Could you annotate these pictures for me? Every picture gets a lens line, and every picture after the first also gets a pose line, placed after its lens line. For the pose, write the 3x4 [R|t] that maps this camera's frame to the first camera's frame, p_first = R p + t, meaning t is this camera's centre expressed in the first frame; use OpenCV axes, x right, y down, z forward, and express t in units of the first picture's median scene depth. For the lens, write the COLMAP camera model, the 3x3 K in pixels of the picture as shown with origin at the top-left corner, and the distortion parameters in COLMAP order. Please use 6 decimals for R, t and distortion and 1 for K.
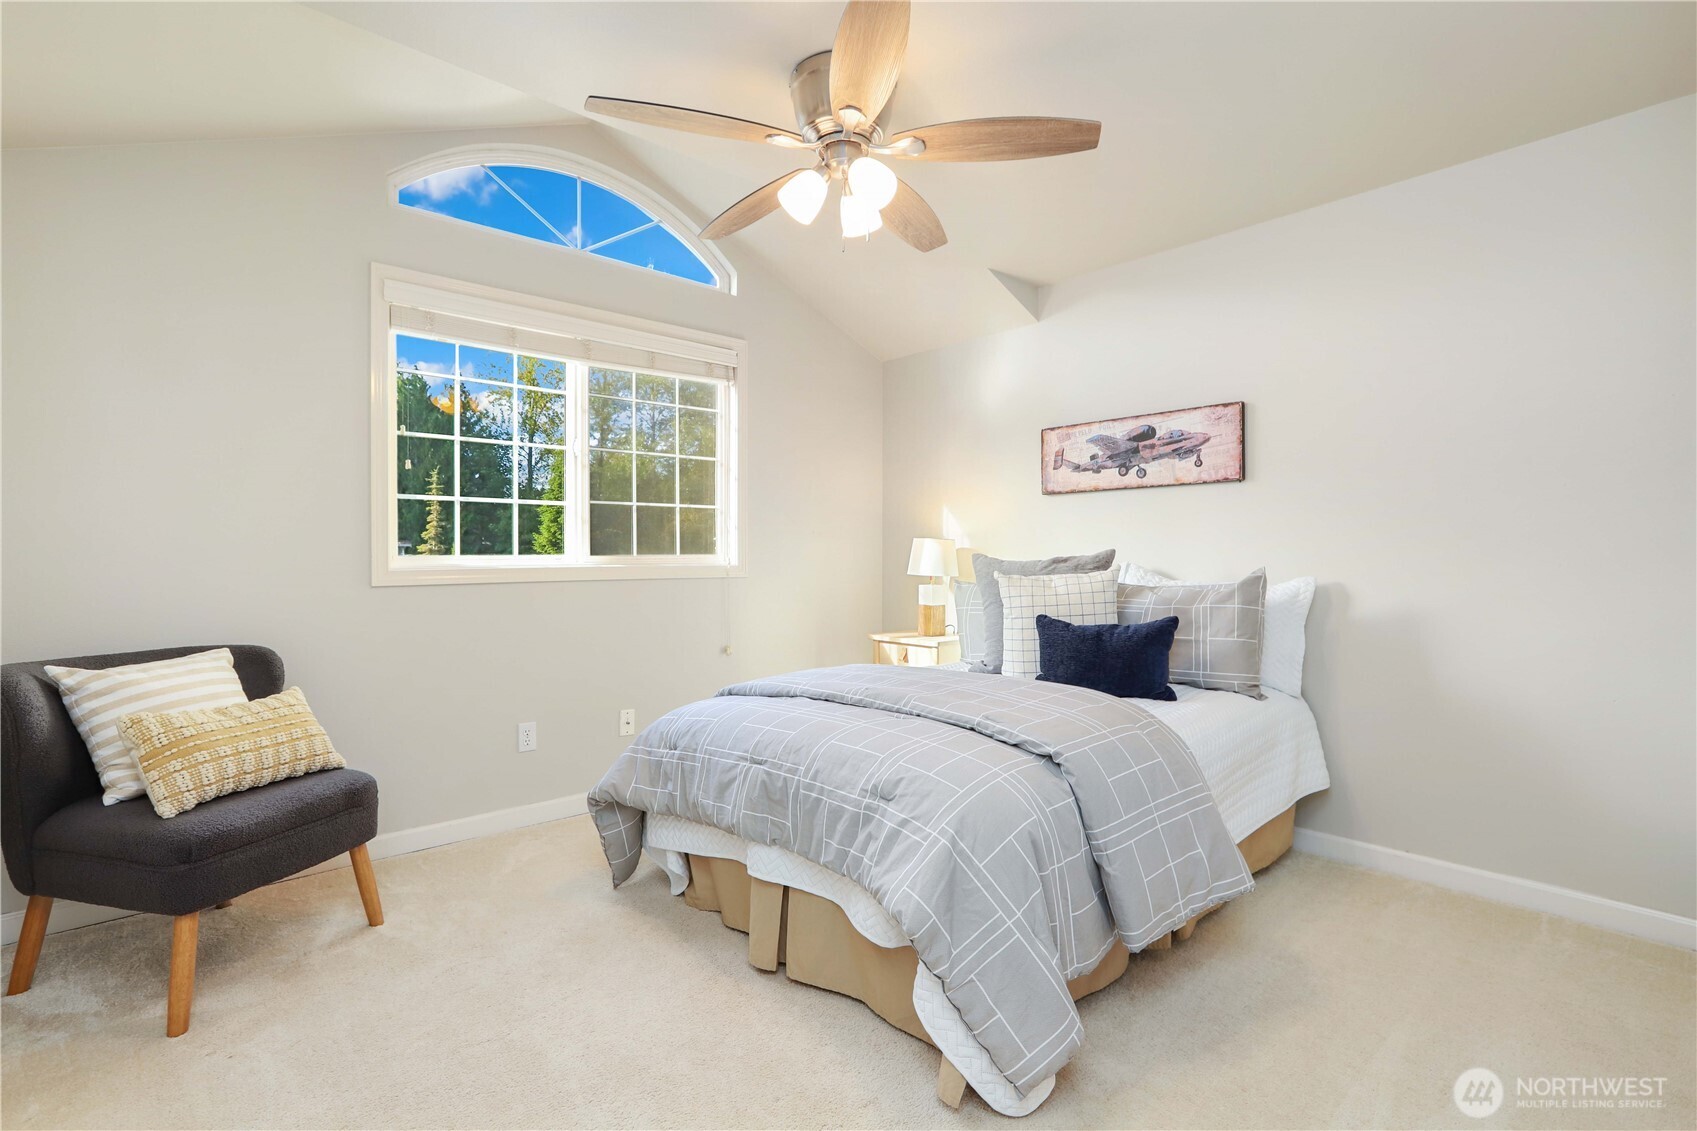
lens RADIAL K [[767.1, 0, 853.1], [0, 767.1, 563.5], [0, 0, 1]] dist [-0.036590, 0.009648]
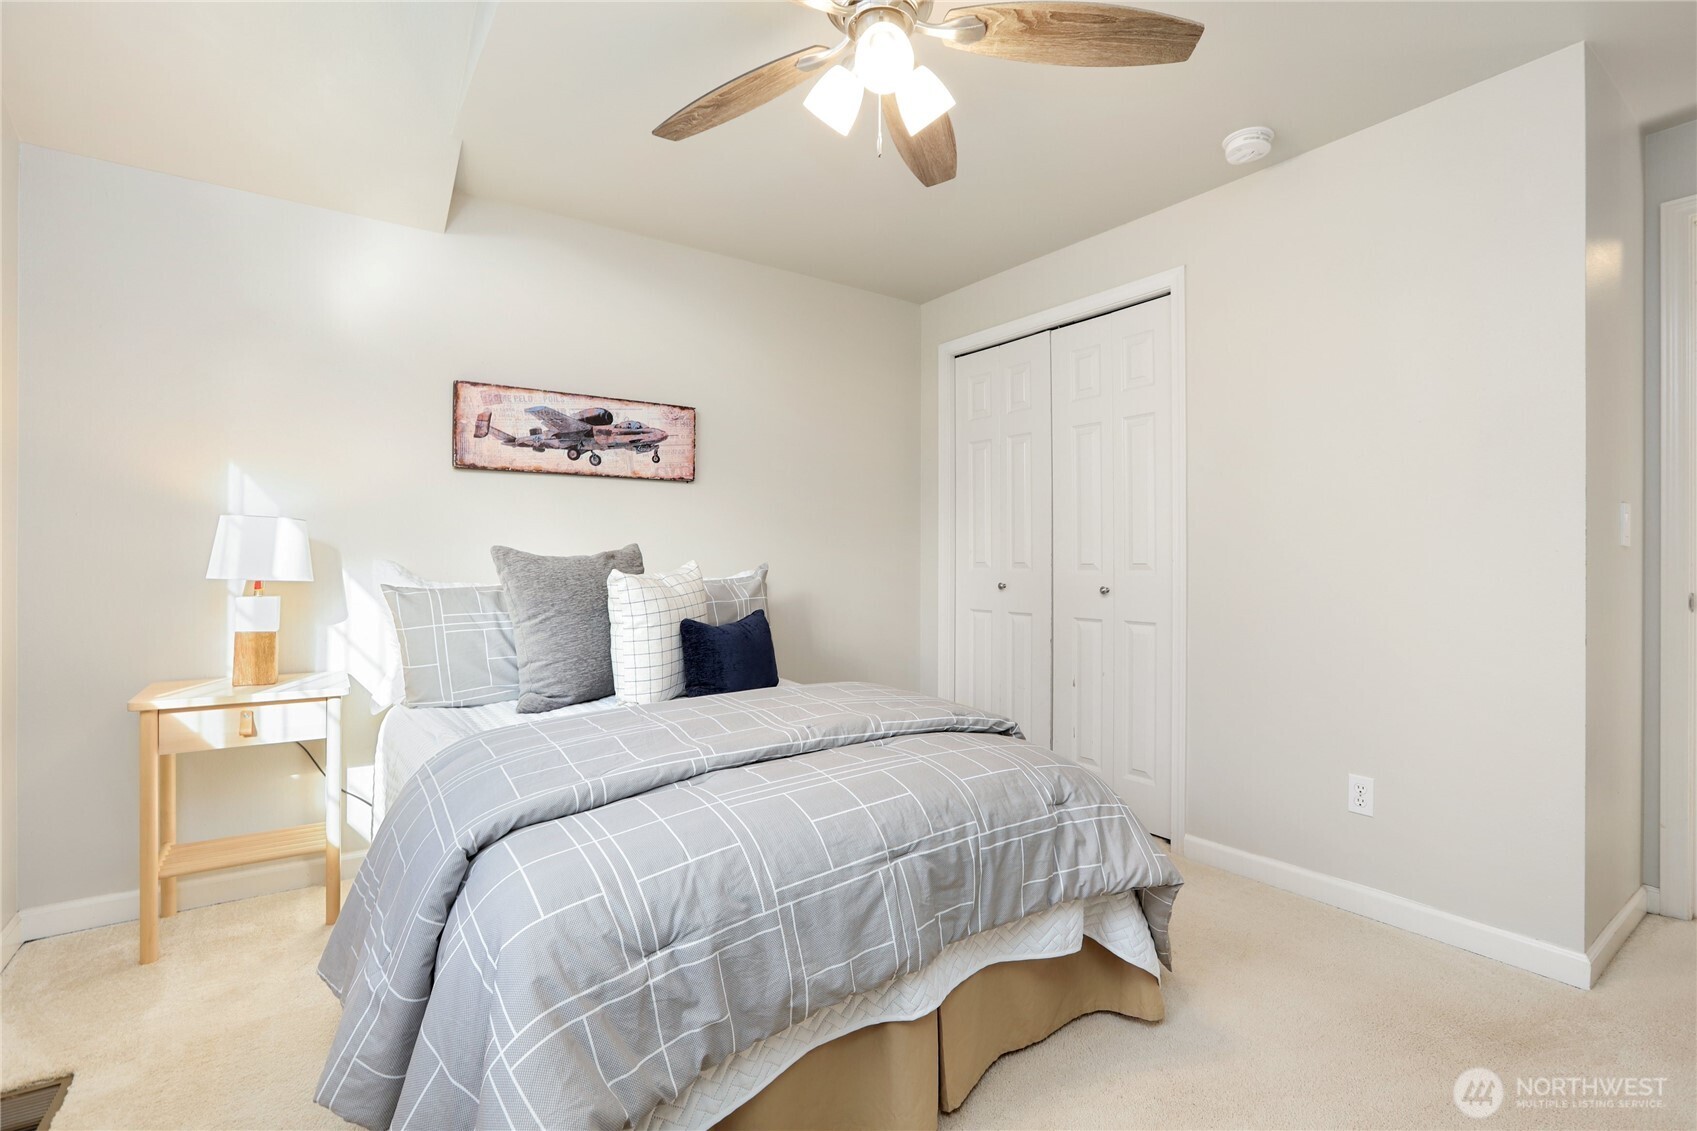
lens RADIAL K [[767.1, 0, 852.4], [0, 767.1, 559.7], [0, 0, 1]] dist [-0.036590, 0.009648]
pose [[0.148821, -0.003326, 0.988859, -0.480505], [0.001677, 0.999994, 0.003111, -0.001936], [-0.988863, 0.001195, 0.148825, 0.565792]]
